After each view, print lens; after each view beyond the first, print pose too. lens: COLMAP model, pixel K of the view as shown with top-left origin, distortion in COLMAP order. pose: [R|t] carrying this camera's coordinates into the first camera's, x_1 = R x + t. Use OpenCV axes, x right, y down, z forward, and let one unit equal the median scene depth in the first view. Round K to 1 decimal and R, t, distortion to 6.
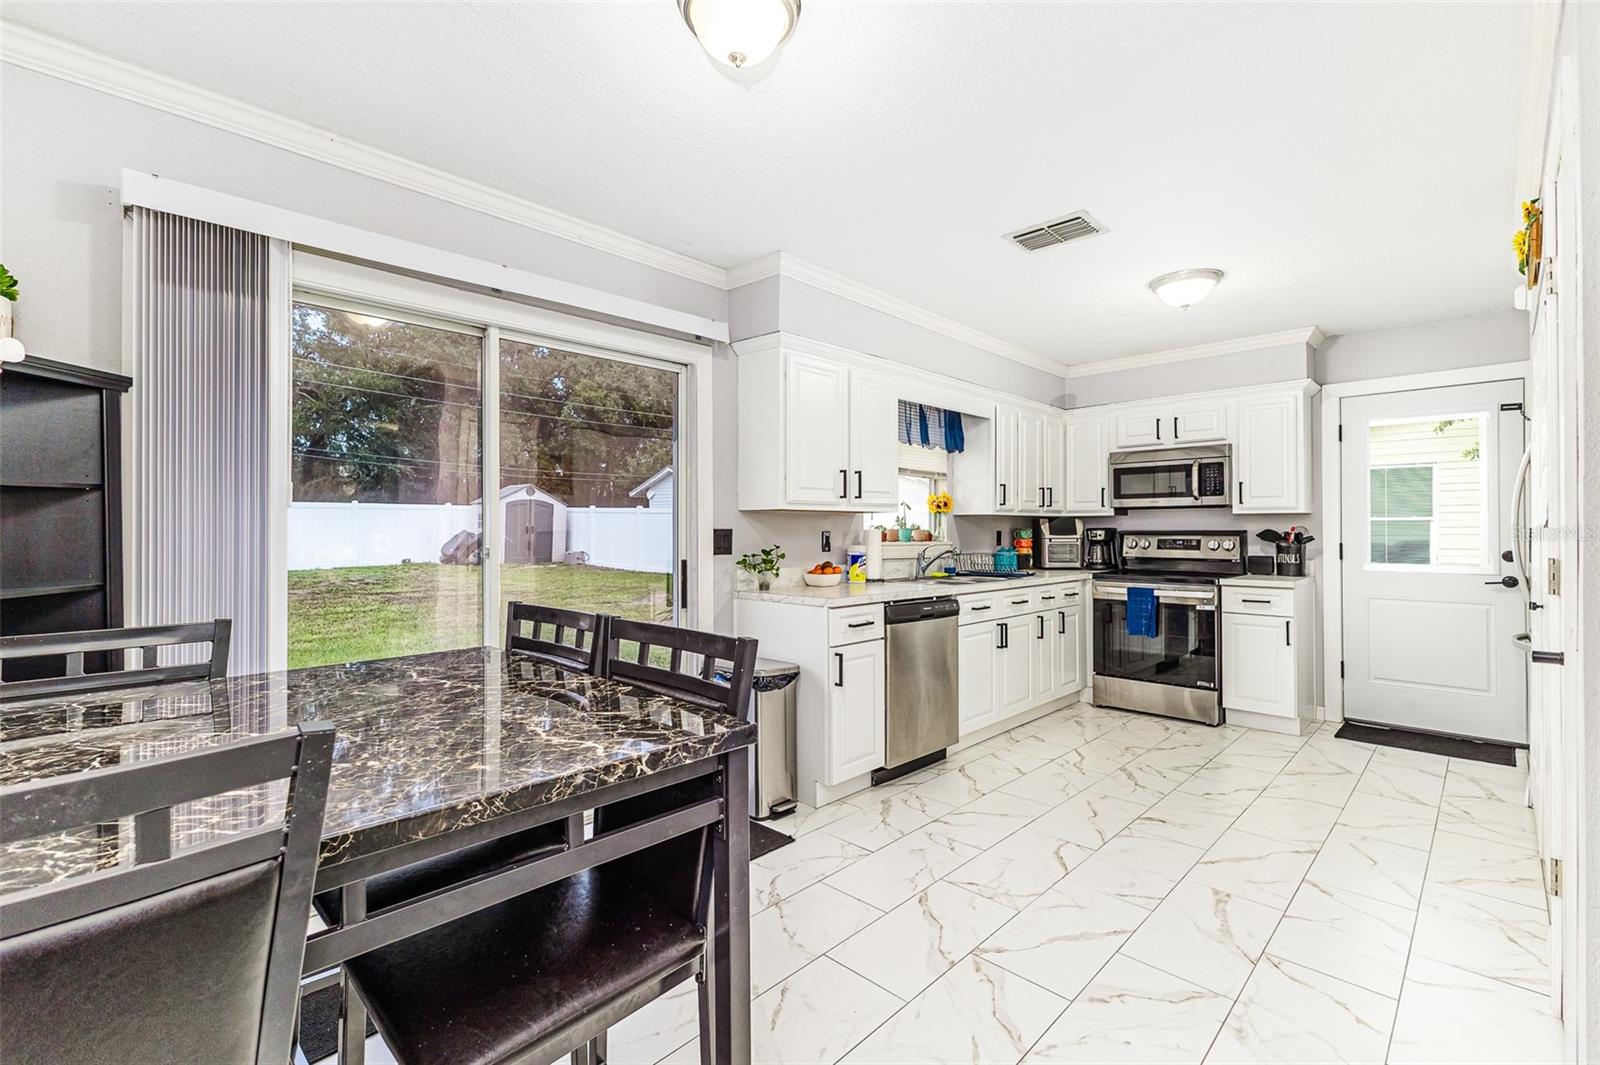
lens RADIAL K [[711.3, 0, 805.7], [0, 711.3, 525.1], [0, 0, 1]] dist [0.008019, -0.001796]
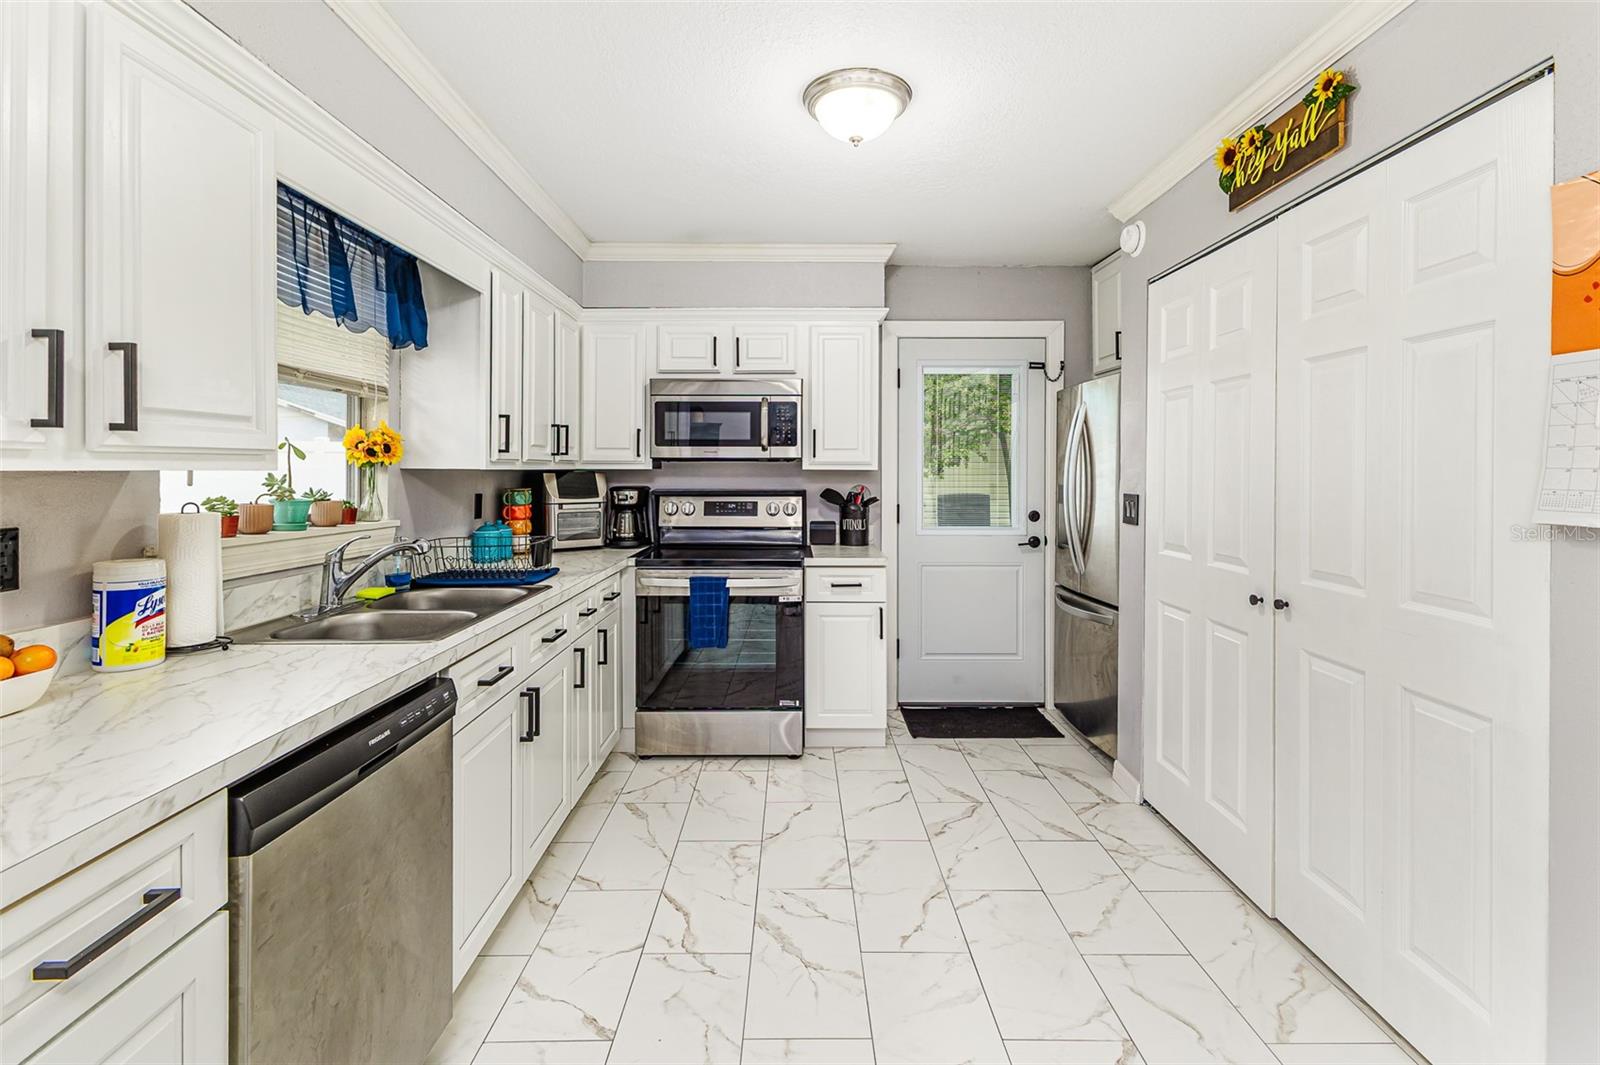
lens RADIAL K [[711.3, 0, 806.9], [0, 711.3, 474.3], [0, 0, 1]] dist [0.008019, -0.001796]
pose [[0.705180, -0.000896, 0.709028, 0.049713], [-0.008544, 0.999916, 0.009761, -0.018798], [-0.708977, -0.012941, 0.705113, 0.445307]]
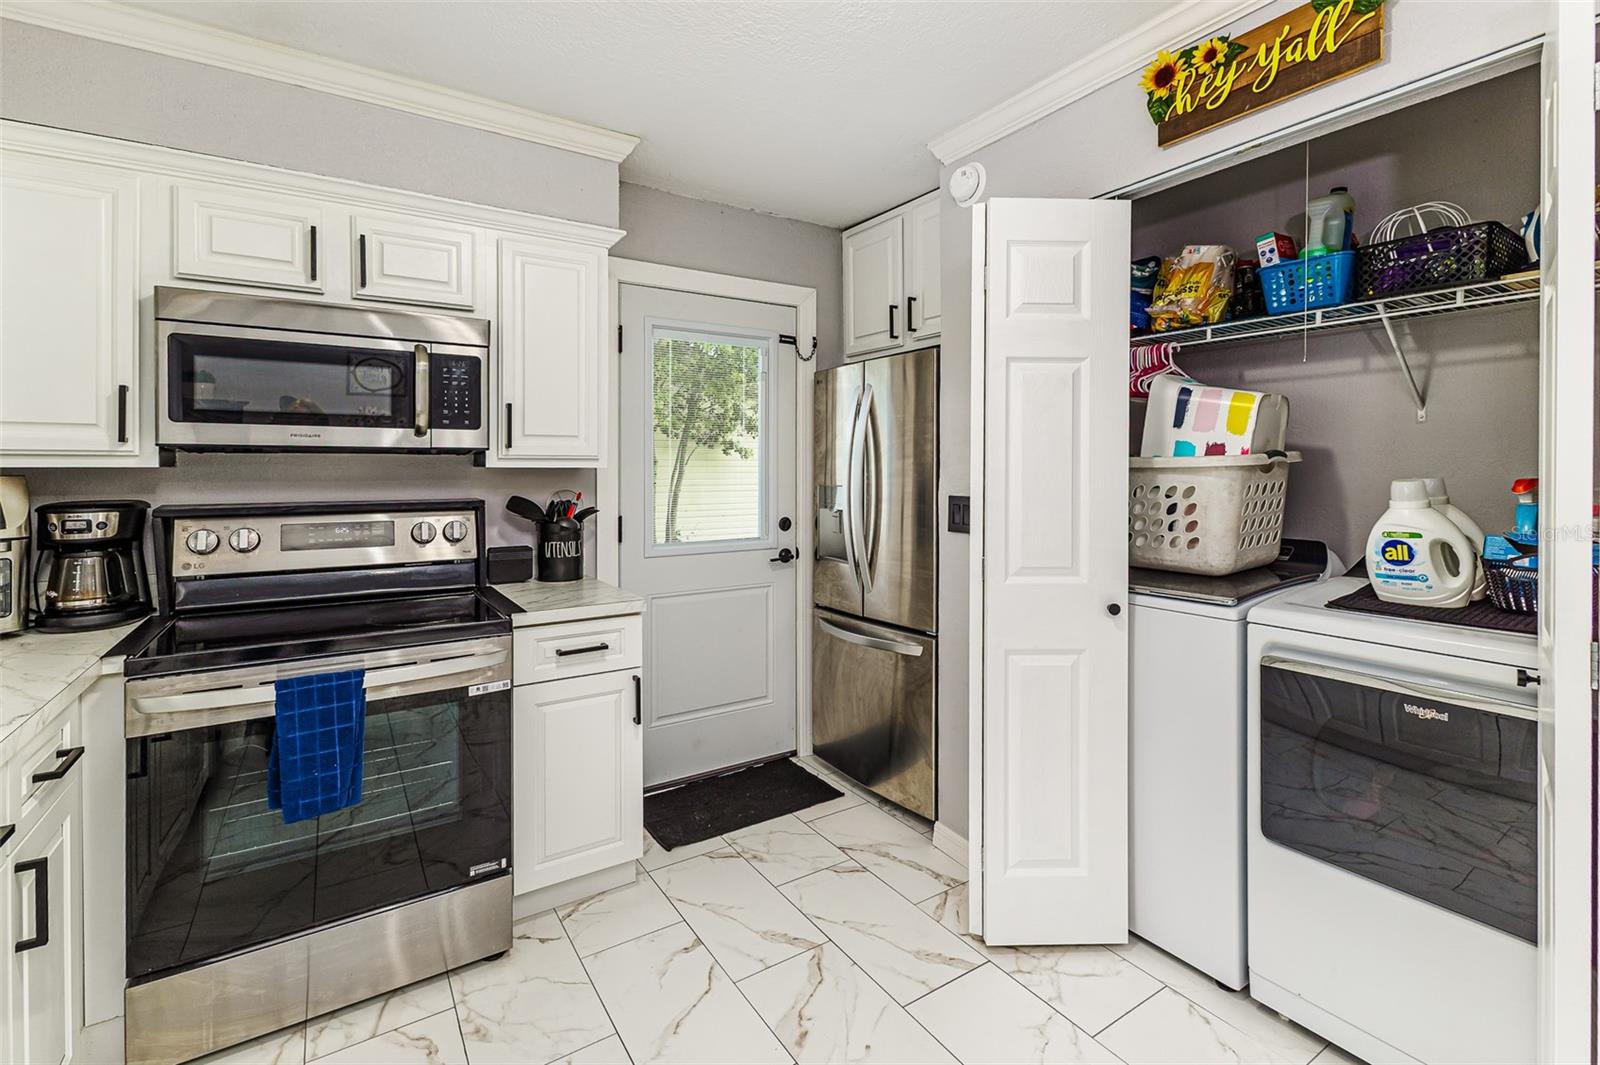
lens RADIAL K [[711.3, 0, 812.9], [0, 711.3, 471.2], [0, 0, 1]] dist [0.008019, -0.001796]
pose [[0.202308, -0.002360, 0.979319, 0.169185], [-0.006032, 0.999975, 0.003656, -0.016905], [-0.979303, -0.006647, 0.202288, 0.681512]]
